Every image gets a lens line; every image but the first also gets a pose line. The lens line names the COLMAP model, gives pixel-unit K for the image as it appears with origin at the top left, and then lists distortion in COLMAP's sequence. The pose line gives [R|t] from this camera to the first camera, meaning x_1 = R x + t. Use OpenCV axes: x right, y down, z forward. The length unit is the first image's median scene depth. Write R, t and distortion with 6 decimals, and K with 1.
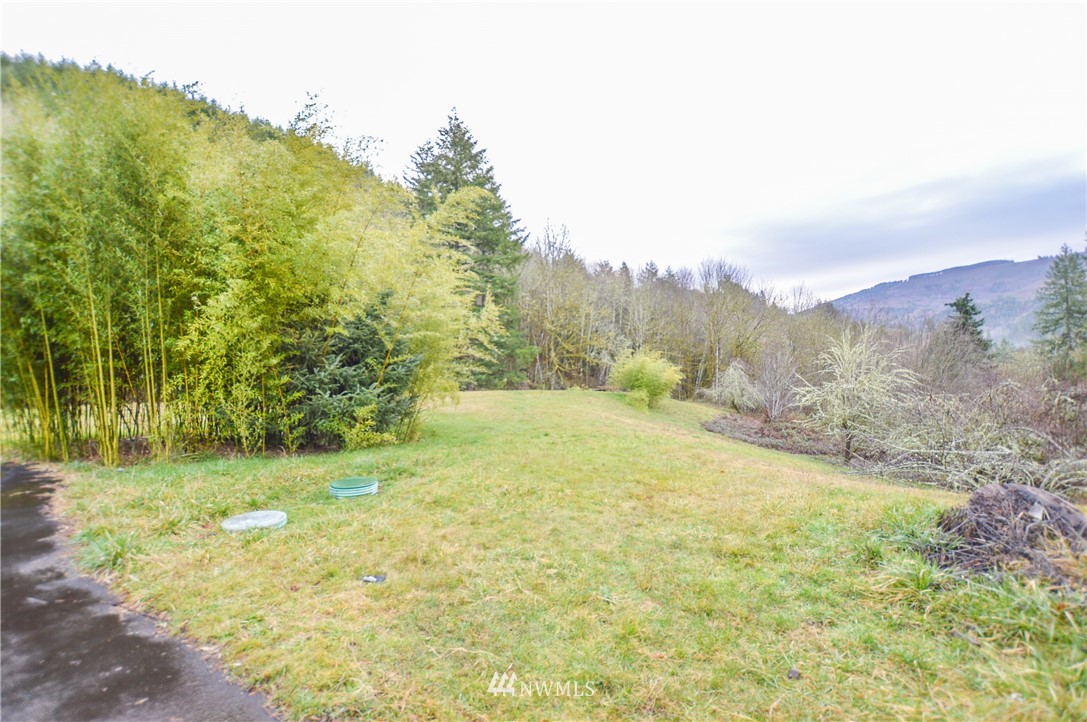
lens RADIAL K [[506.5, 0, 544.1], [0, 506.5, 358.5], [0, 0, 1]] dist [-0.024341, 0.000146]
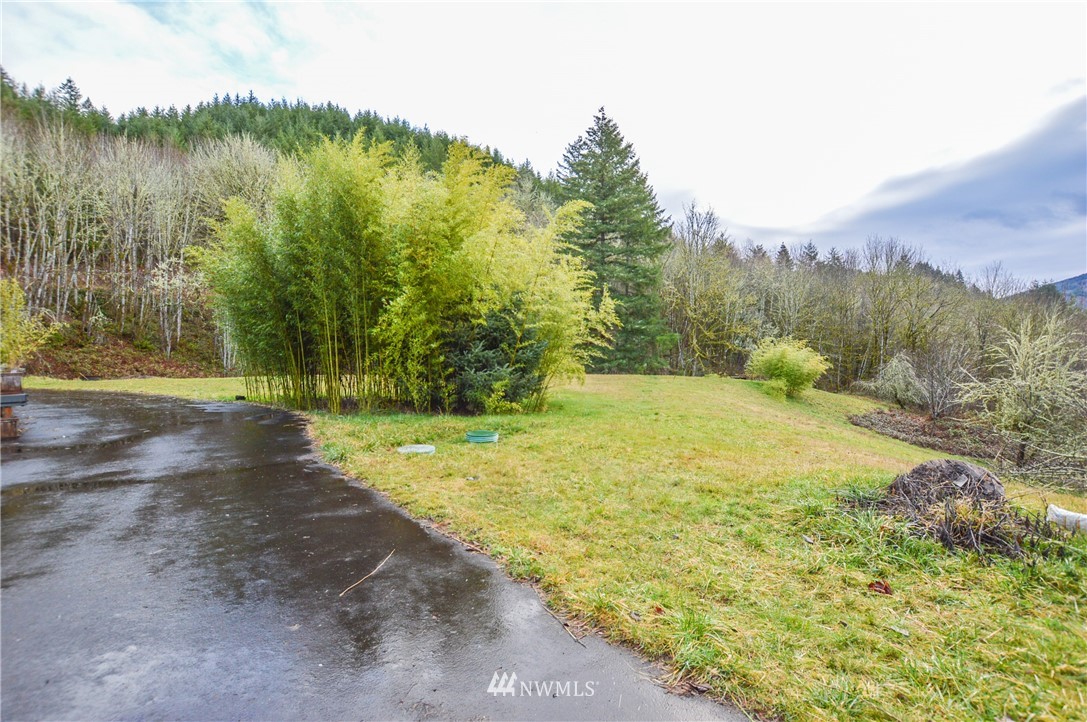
lens RADIAL K [[486.6, 0, 541.2], [0, 486.6, 360.5], [0, 0, 1]] dist [-0.038358, 0.007868]
pose [[0.953295, 0.026142, -0.300908, 0.116125], [-0.015865, 0.999206, 0.036544, -0.005212], [0.301625, -0.030064, 0.952953, -0.149363]]
